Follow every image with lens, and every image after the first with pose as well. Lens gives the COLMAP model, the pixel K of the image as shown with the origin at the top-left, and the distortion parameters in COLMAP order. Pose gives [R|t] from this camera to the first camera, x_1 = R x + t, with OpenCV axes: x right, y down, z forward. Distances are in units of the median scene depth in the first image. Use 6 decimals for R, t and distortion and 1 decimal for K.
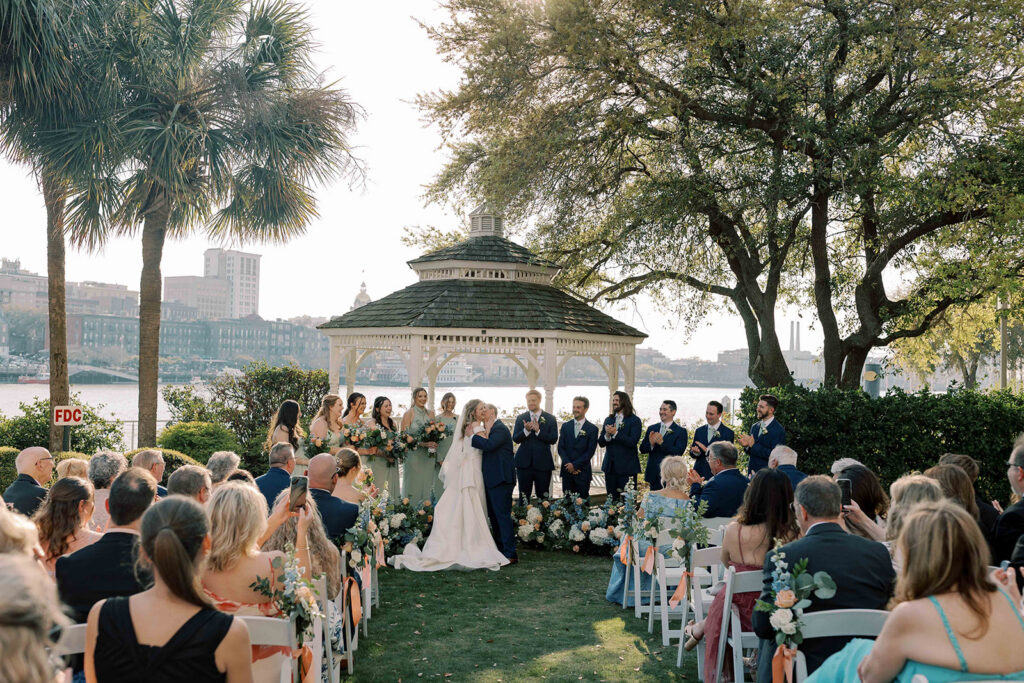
lens RADIAL K [[1057.5, 0, 512.0], [0, 1057.5, 341.5], [0, 0, 1]] dist [0.012684, -0.002871]
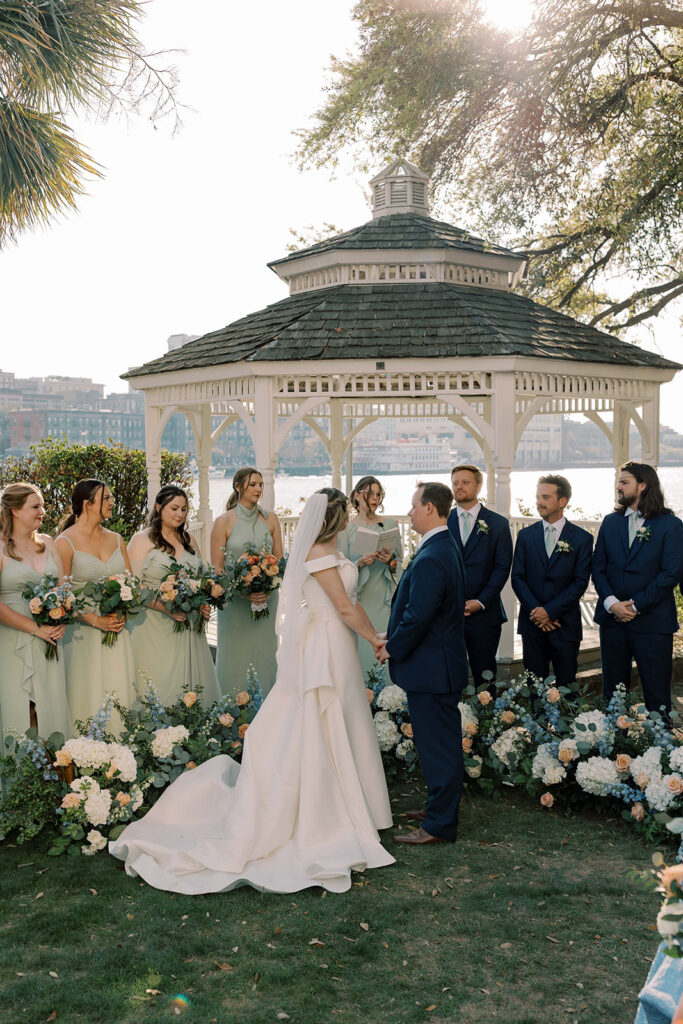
lens RADIAL K [[1057.5, 0, 341.5], [0, 1057.5, 512.0], [0, 0, 1]] dist [0.012684, -0.002871]
pose [[0.986793, -0.024568, -0.160113, 0.039285], [0.036744, 0.996616, 0.073531, 0.025431], [0.157765, -0.078443, 0.984356, 0.431221]]
